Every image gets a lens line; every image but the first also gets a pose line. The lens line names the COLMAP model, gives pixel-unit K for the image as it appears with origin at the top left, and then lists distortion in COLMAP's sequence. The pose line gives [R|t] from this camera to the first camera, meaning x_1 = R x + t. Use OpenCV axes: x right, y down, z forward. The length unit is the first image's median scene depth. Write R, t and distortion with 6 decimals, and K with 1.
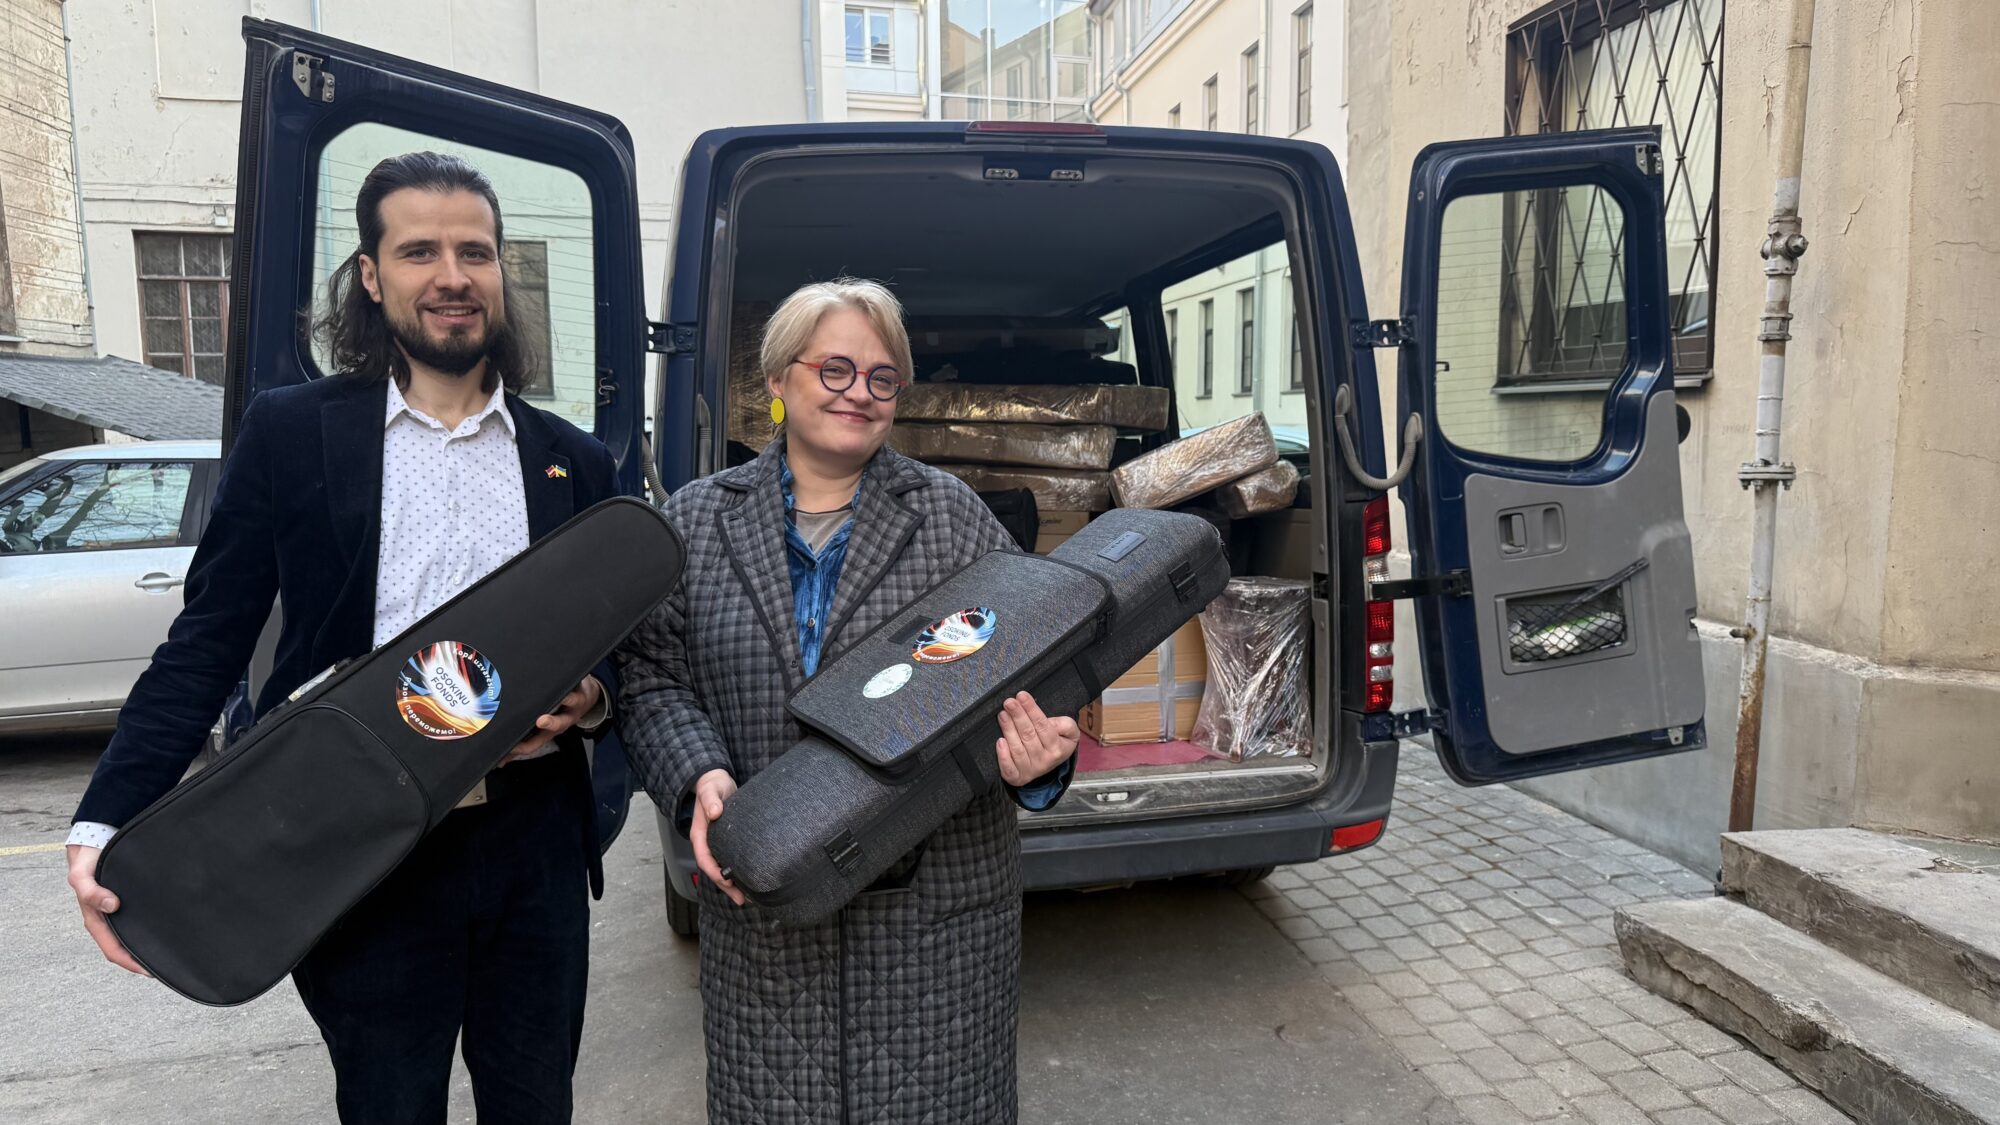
lens RADIAL K [[1364.9, 0, 979.6], [0, 1364.9, 555.3], [0, 0, 1]] dist [0.030097, -0.043687]
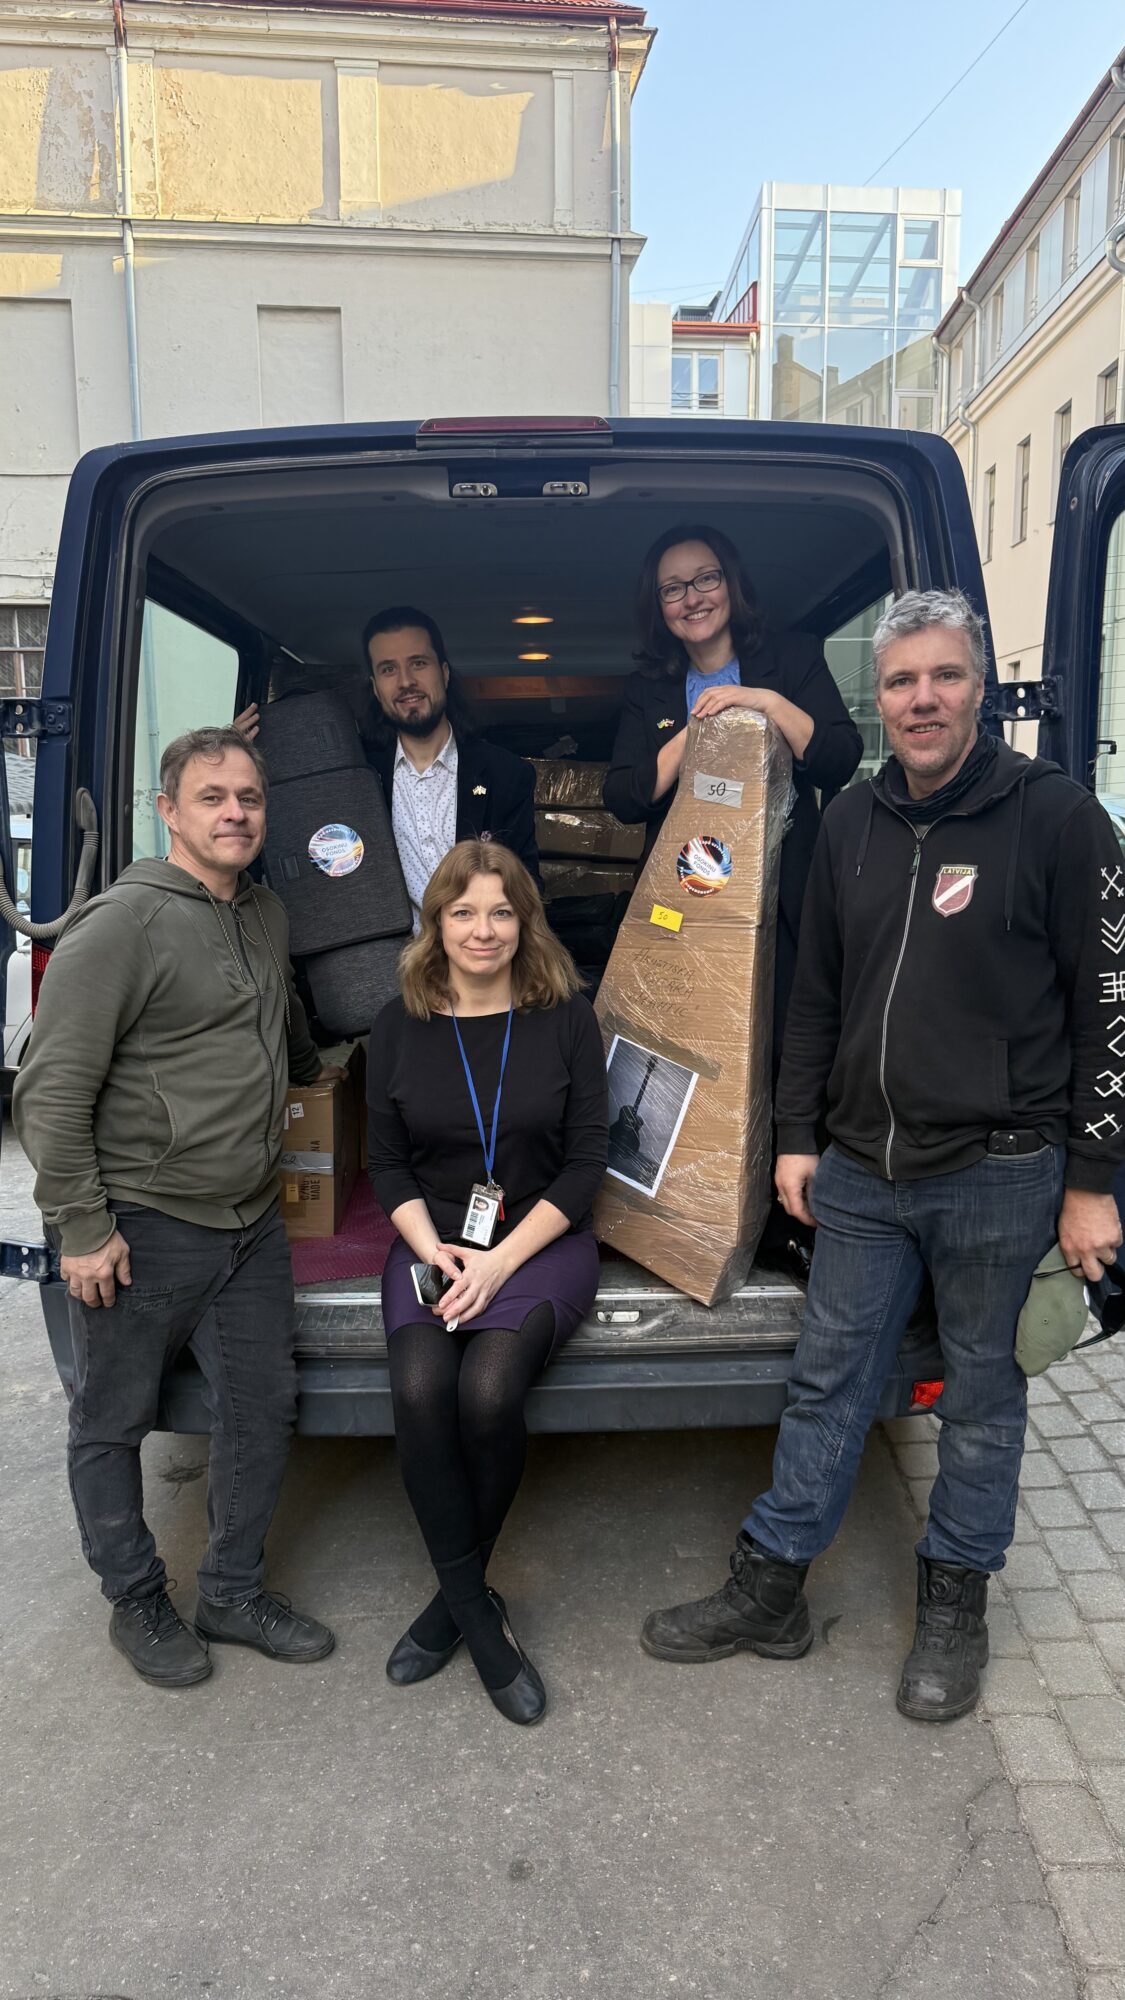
lens RADIAL K [[1364.9, 0, 519.0], [0, 1364.9, 1006.5], [0, 0, 1]] dist [0.030097, -0.043687]
pose [[0.980342, 0.032228, -0.194658, 0.185176], [-0.019553, 0.997582, 0.066691, -0.046736], [0.196336, -0.061574, 0.978601, 0.246203]]
